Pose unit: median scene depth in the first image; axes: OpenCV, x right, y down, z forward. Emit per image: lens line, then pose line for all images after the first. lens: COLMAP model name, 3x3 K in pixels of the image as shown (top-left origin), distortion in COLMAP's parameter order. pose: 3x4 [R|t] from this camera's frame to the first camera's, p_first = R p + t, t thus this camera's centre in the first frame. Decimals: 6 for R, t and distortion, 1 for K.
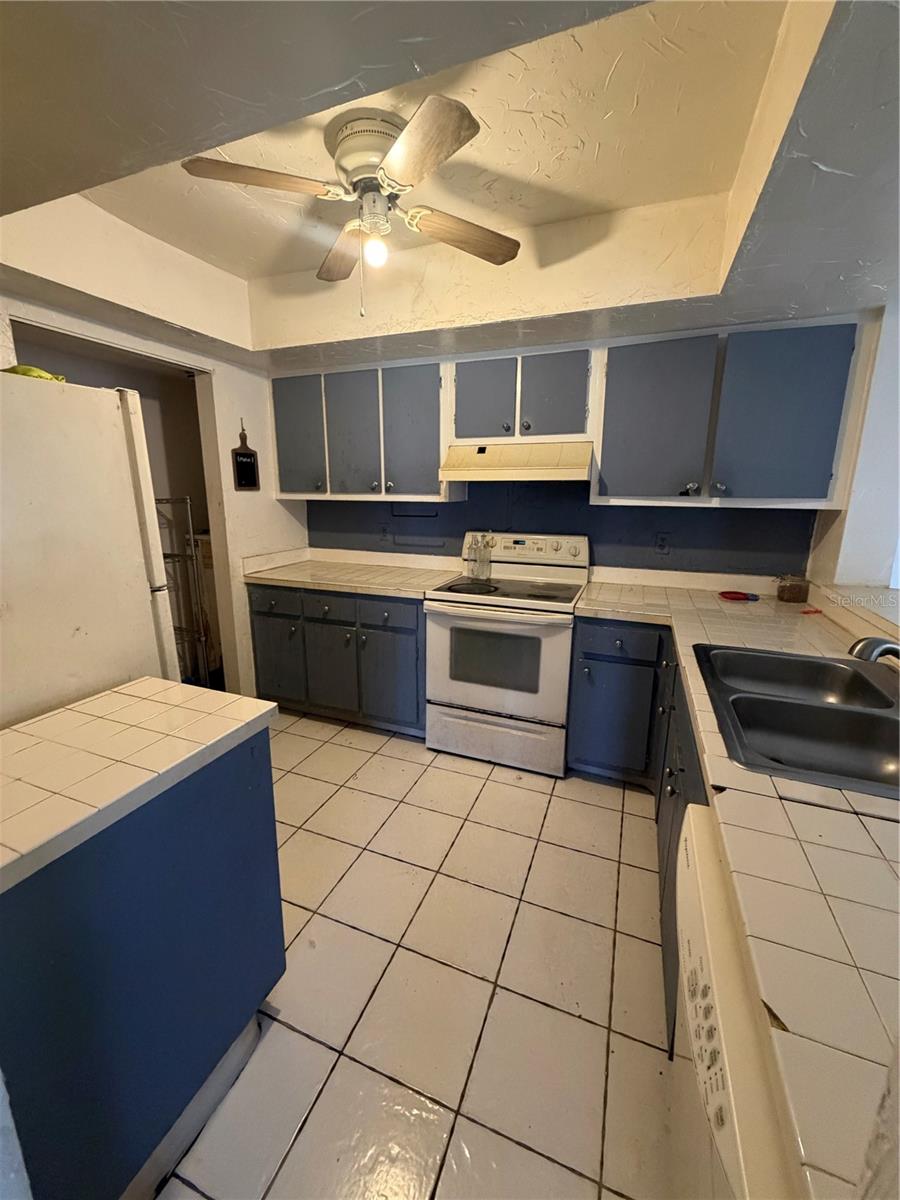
lens RADIAL K [[476.8, 0, 452.9], [0, 476.8, 598.3], [0, 0, 1]] dist [-0.003545, 0.000136]
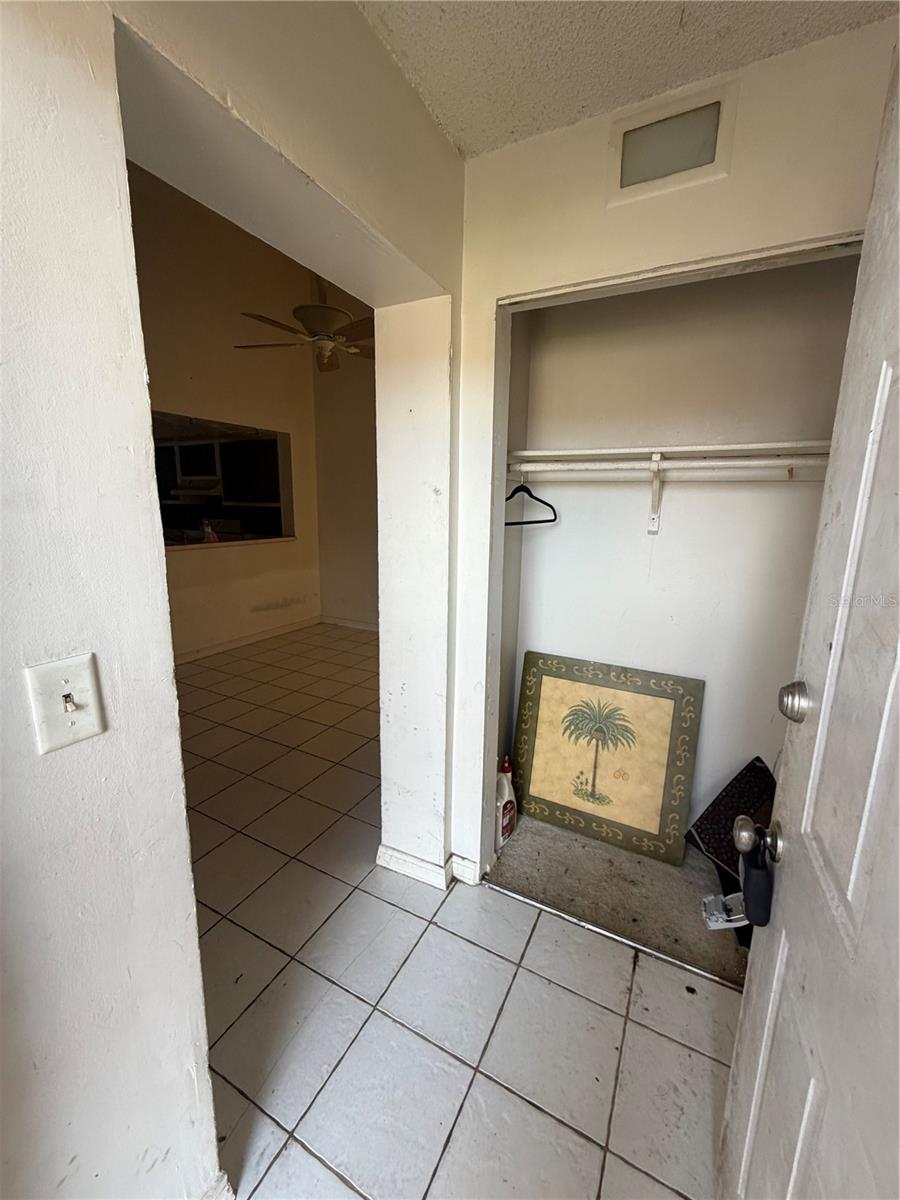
lens RADIAL K [[476.8, 0, 448.1], [0, 476.8, 595.7], [0, 0, 1]] dist [-0.003545, 0.000136]
pose [[0.994815, 0.024201, -0.098775, 1.535765], [-0.027201, 0.999205, -0.029134, 0.274098], [0.097992, 0.031670, 0.994683, -1.158490]]
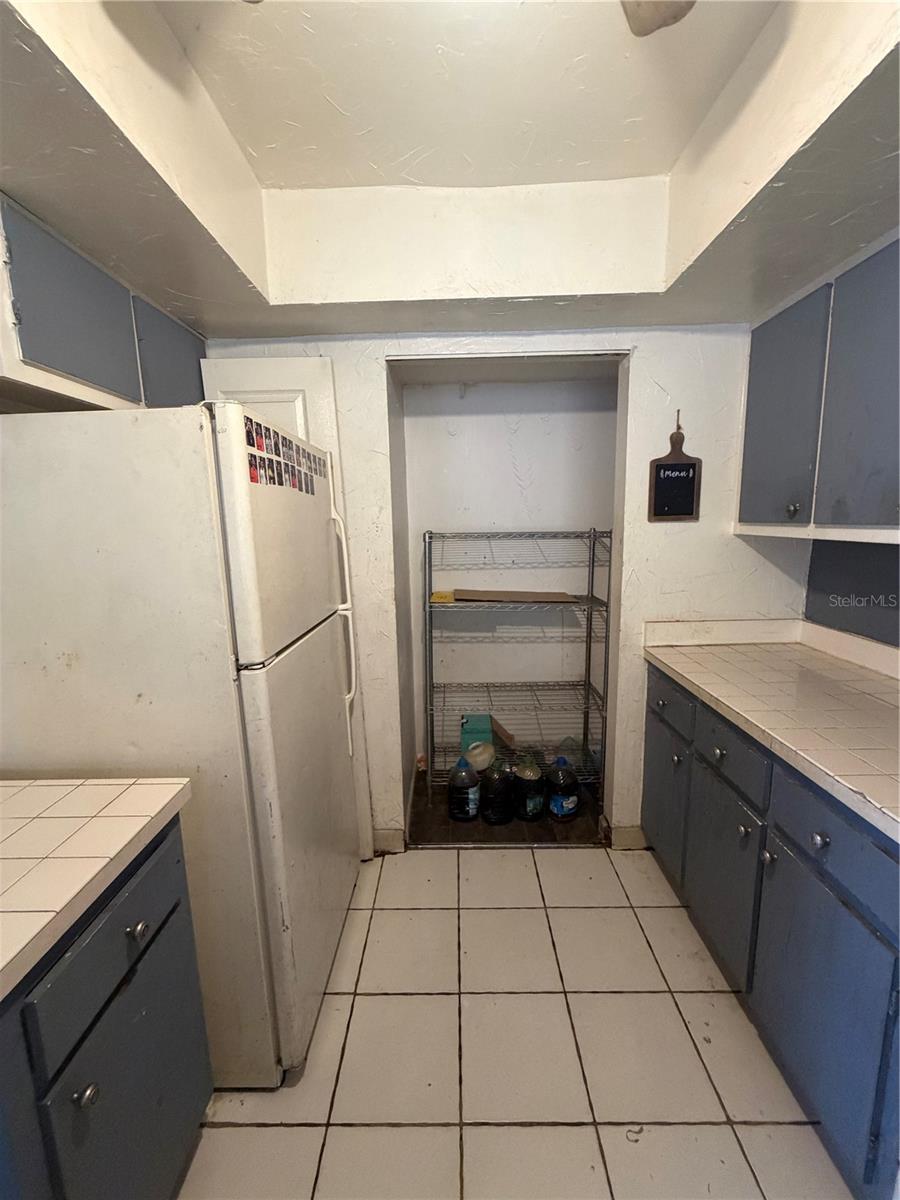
lens RADIAL K [[476.8, 0, 446.8], [0, 476.8, 597.8], [0, 0, 1]] dist [-0.003545, 0.000136]
pose [[0.345934, 0.137833, -0.928080, 0.077703], [-0.184898, 0.979769, 0.076590, -0.121059], [0.919860, 0.145105, 0.364420, 0.512273]]
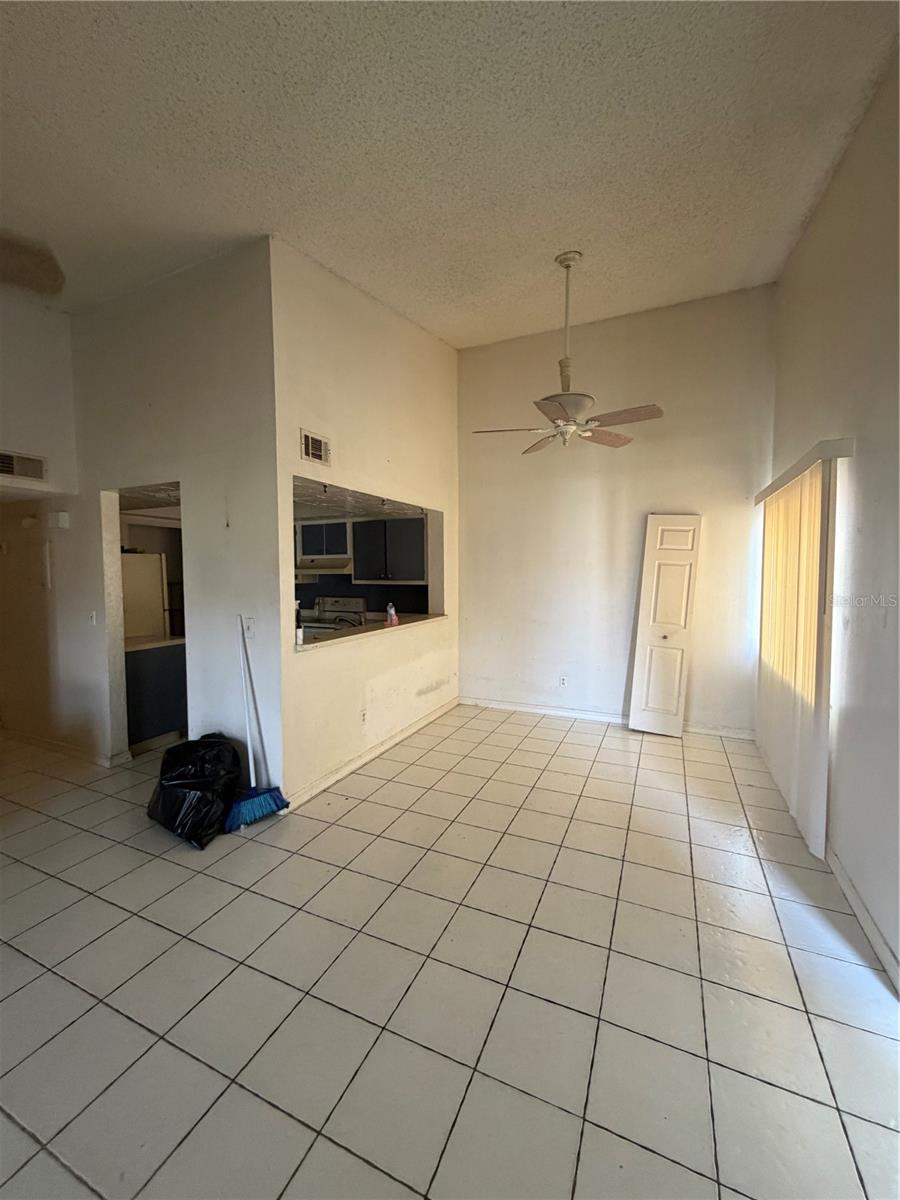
lens RADIAL K [[476.8, 0, 446.0], [0, 476.8, 599.7], [0, 0, 1]] dist [-0.003545, 0.000136]
pose [[0.998564, -0.011060, -0.052412, 0.800413], [0.002518, 0.987060, -0.160331, 0.233874], [0.053507, 0.159969, 0.985671, -1.157677]]
